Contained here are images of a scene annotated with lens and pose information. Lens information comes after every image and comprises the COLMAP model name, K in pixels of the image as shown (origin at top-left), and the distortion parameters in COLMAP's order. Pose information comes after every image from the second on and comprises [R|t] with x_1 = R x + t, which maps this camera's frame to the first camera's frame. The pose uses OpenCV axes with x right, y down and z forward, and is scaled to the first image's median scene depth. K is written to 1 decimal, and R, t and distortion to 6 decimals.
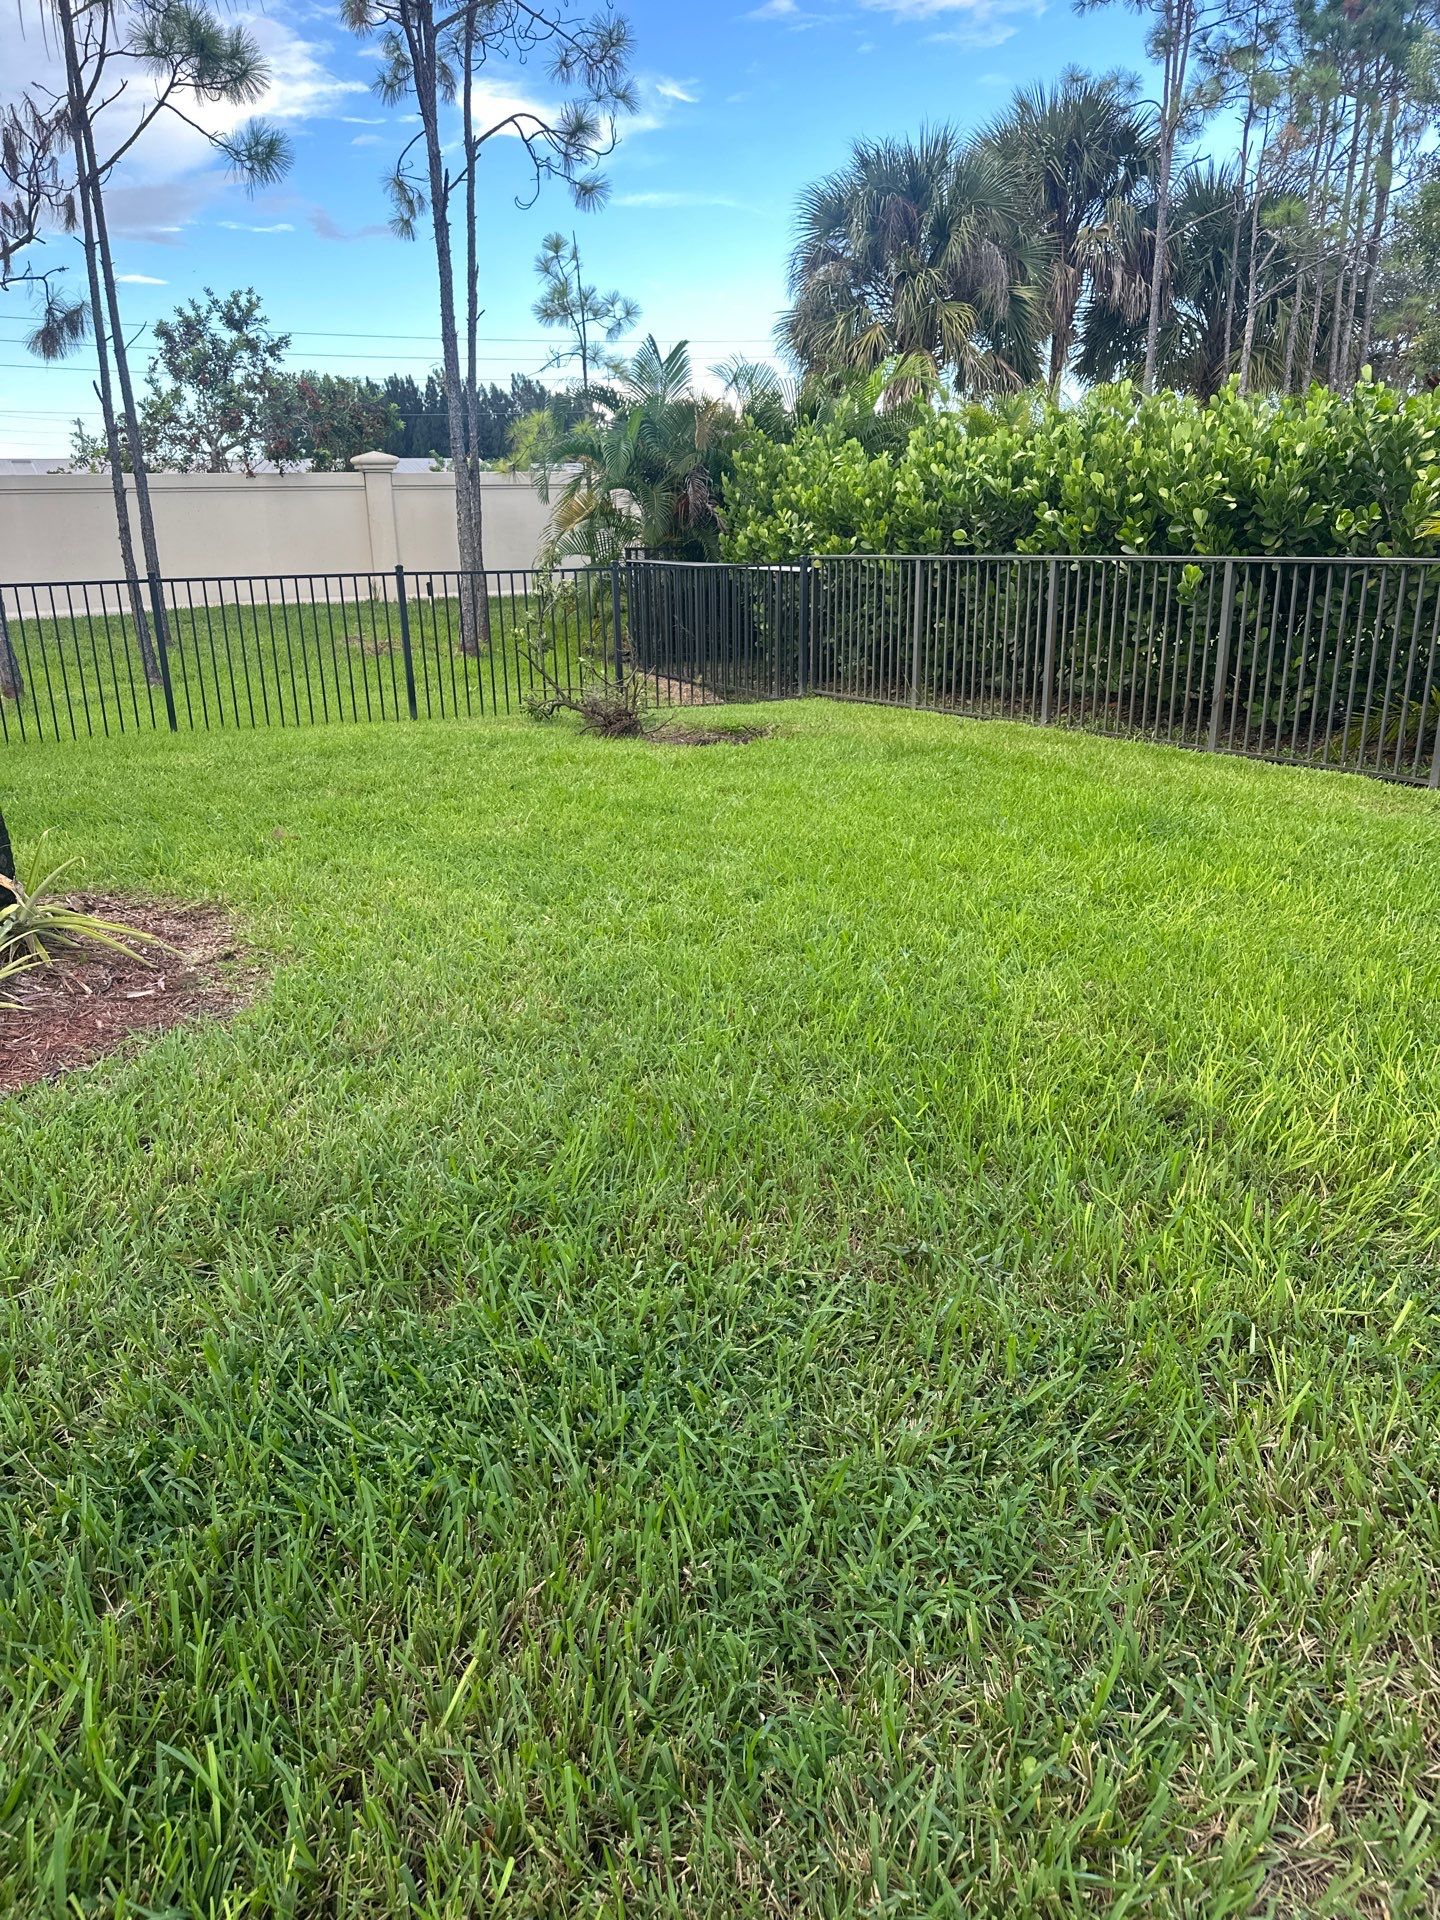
lens RADIAL K [[1365.2, 0, 714.3], [0, 1365.2, 964.7], [0, 0, 1]] dist [0.046686, -0.043284]
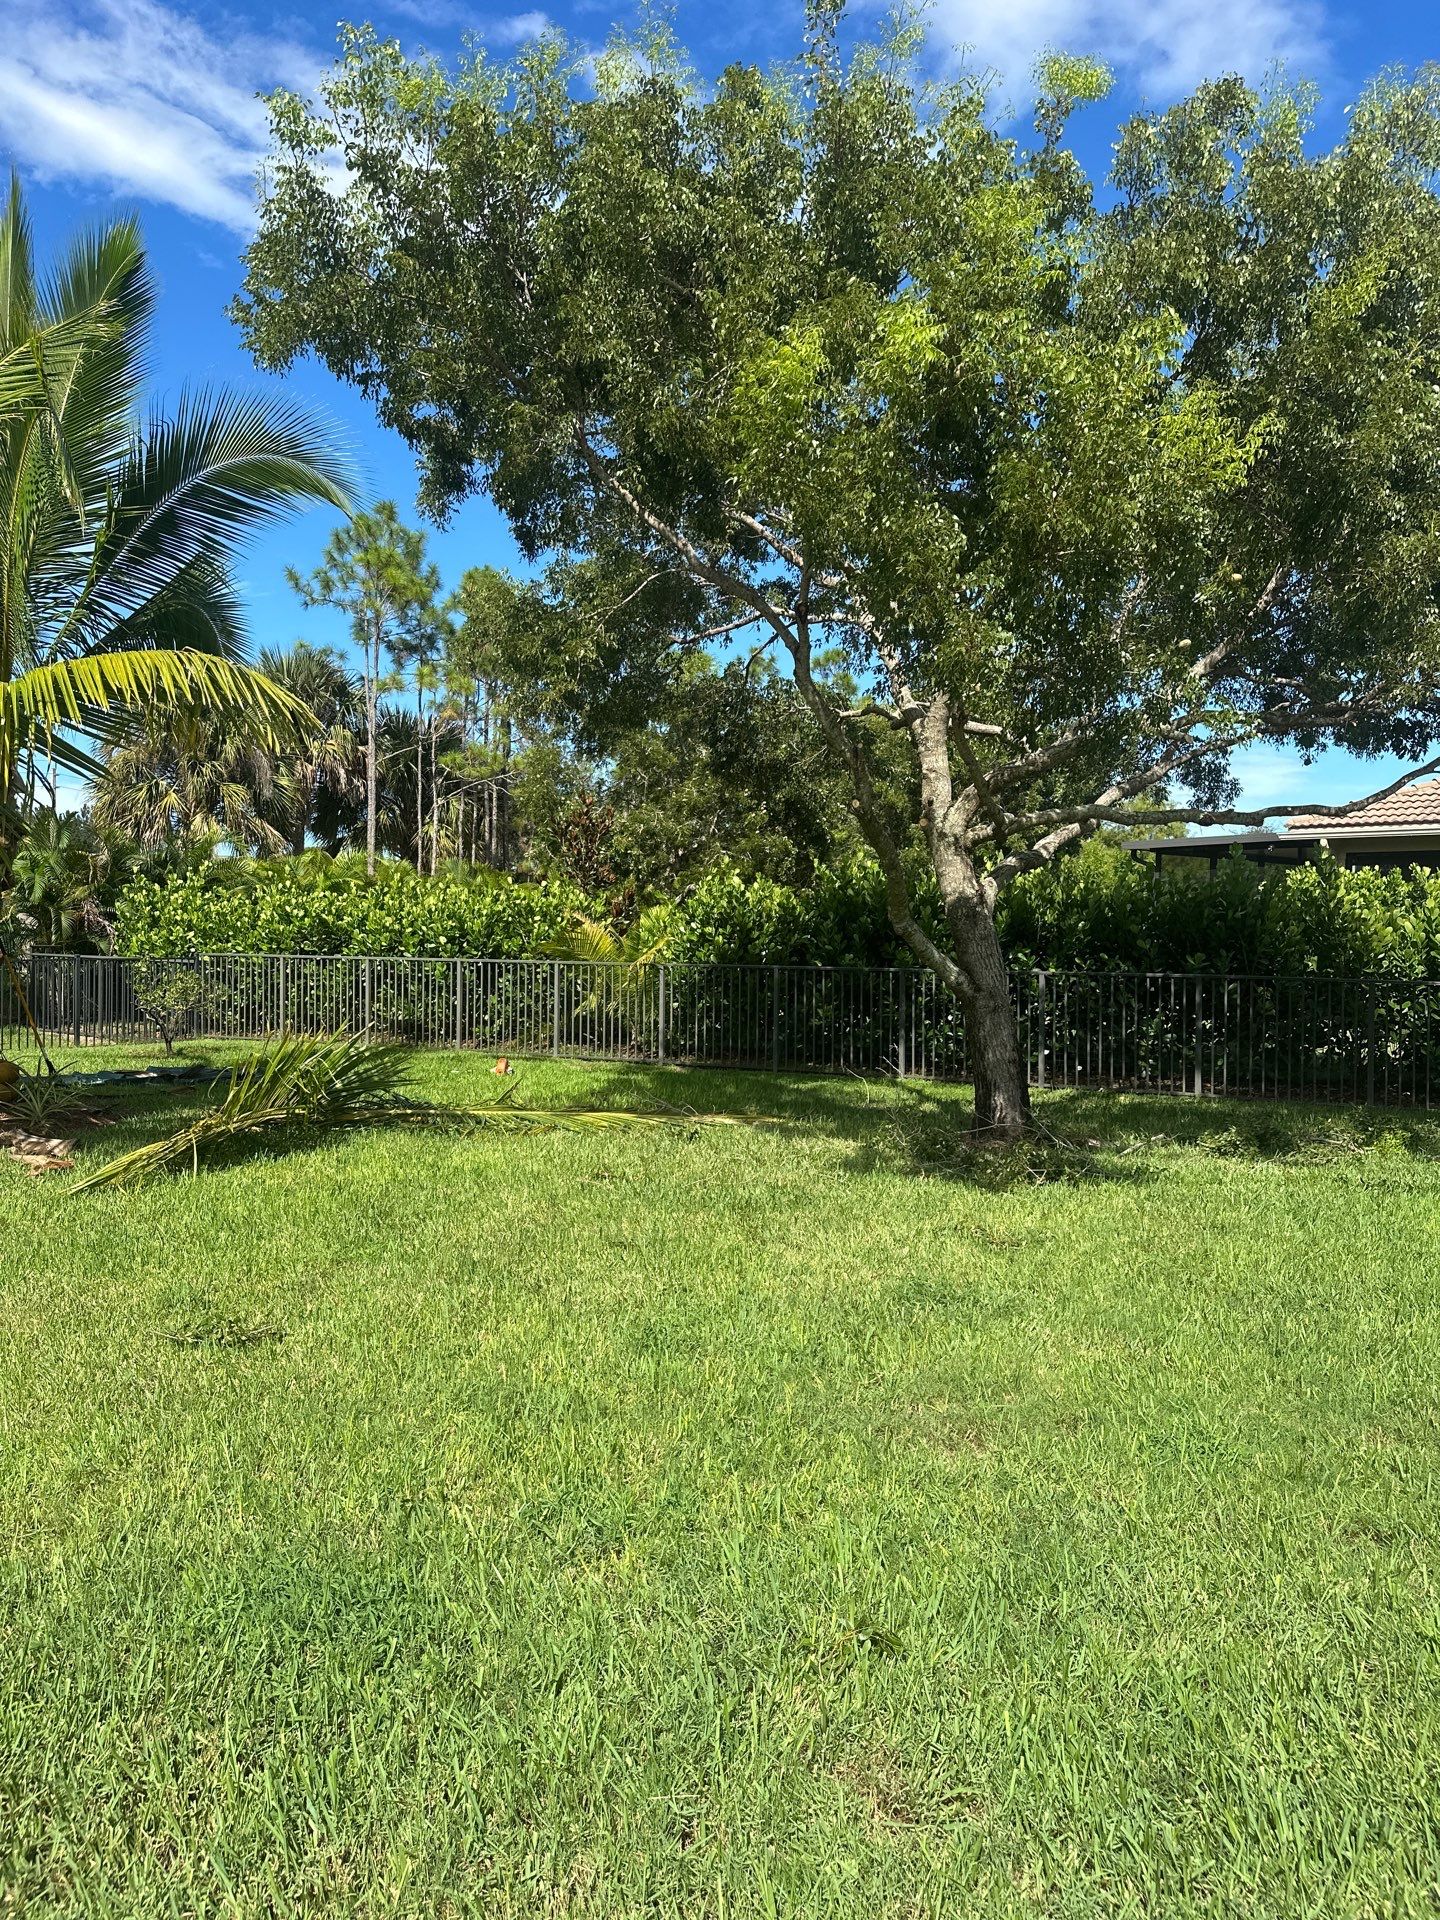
lens RADIAL K [[1365.2, 0, 732.1], [0, 1365.2, 971.5], [0, 0, 1]] dist [0.046686, -0.043284]
pose [[0.840023, 0.009506, 0.542468, -0.321550], [0.140852, 0.961744, -0.234965, 0.214407], [-0.523949, 0.273784, 0.806548, -0.708987]]
